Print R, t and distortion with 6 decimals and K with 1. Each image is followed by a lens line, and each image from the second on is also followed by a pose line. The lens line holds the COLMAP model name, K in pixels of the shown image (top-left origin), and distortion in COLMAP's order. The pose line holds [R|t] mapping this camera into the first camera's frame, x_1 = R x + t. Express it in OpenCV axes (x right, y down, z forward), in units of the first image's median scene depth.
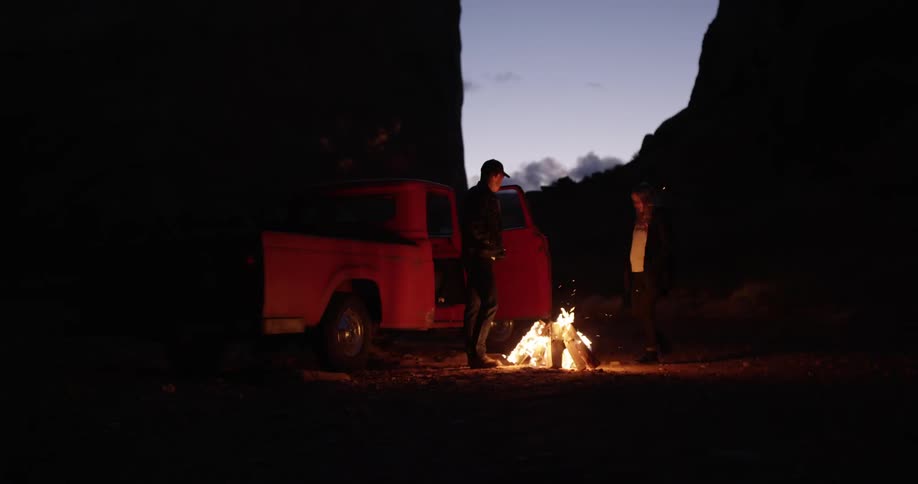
lens RADIAL K [[1211.4, 0, 459.0], [0, 1211.4, 242.0], [0, 0, 1]] dist [0.037471, 0.014545]
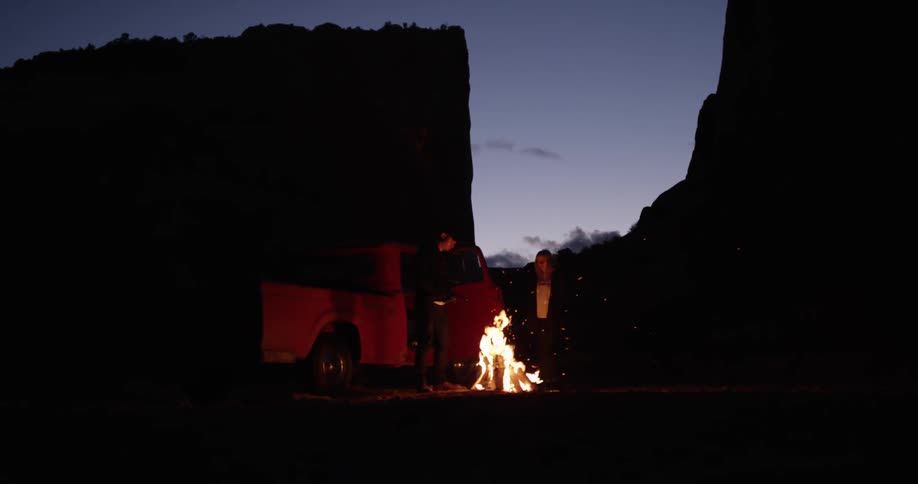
lens RADIAL K [[1436.3, 0, 459.0], [0, 1436.3, 242.0], [0, 0, 1]] dist [0.098640, 0.001335]
pose [[0.998815, -0.010335, -0.047552, 0.097612], [0.006867, 0.997344, -0.072511, 0.052066], [0.048175, 0.072099, 0.996233, -0.407981]]
